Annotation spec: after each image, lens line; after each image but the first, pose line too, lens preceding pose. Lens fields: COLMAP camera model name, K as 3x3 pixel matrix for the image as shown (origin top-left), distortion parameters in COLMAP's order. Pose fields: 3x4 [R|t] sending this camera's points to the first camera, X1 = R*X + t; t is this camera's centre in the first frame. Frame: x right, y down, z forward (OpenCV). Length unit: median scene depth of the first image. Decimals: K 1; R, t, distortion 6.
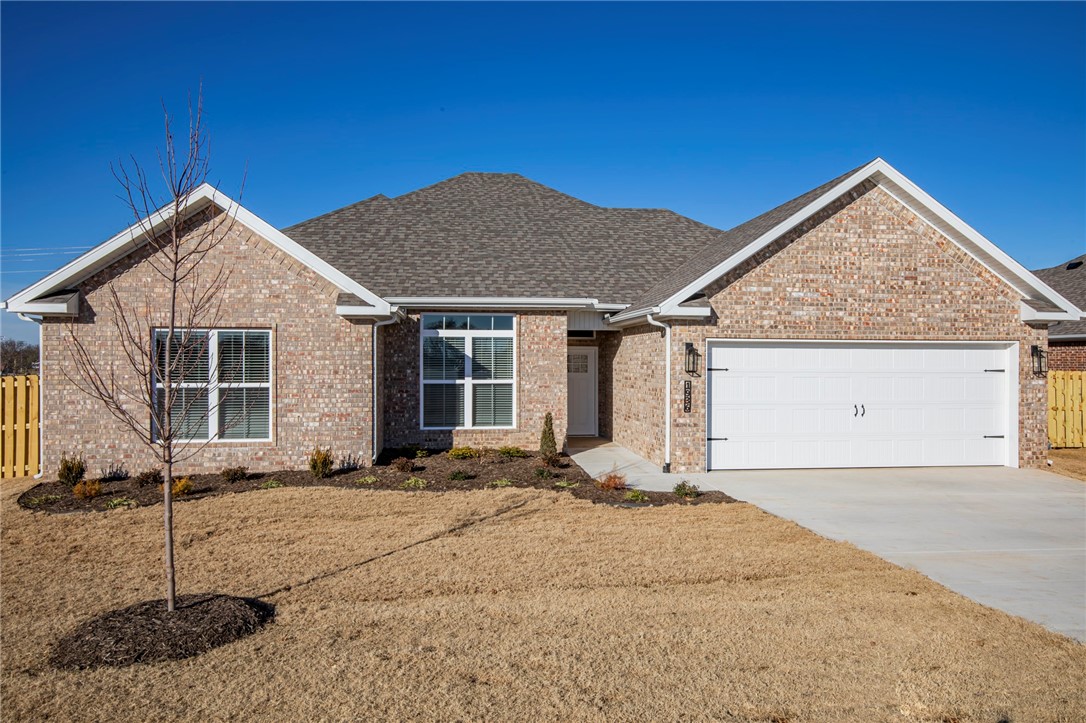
lens RADIAL K [[729.4, 0, 543.3], [0, 729.4, 356.9], [0, 0, 1]] dist [0.005014, 0.000747]
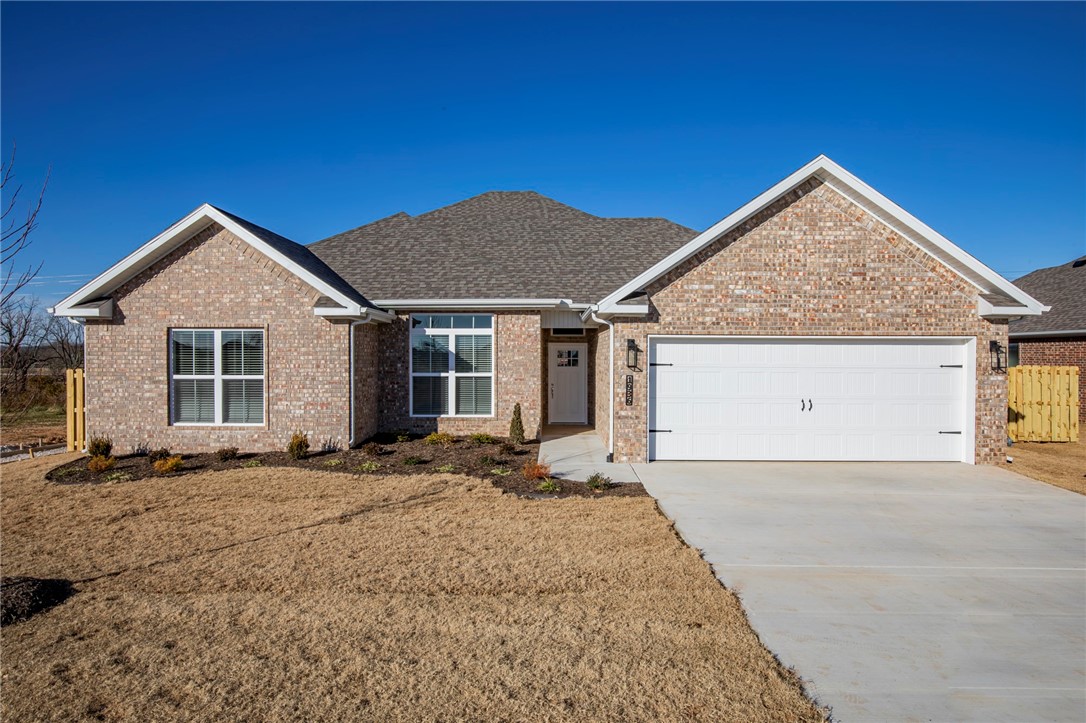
lens RADIAL K [[602.5, 0, 542.6], [0, 602.5, 359.1], [0, 0, 1]] dist [-0.015611, -0.000559]
pose [[0.989648, 0.001061, -0.143513, 0.192219], [0.000689, 0.999926, 0.012145, -0.001124], [0.143515, -0.012119, 0.989574, 0.120659]]
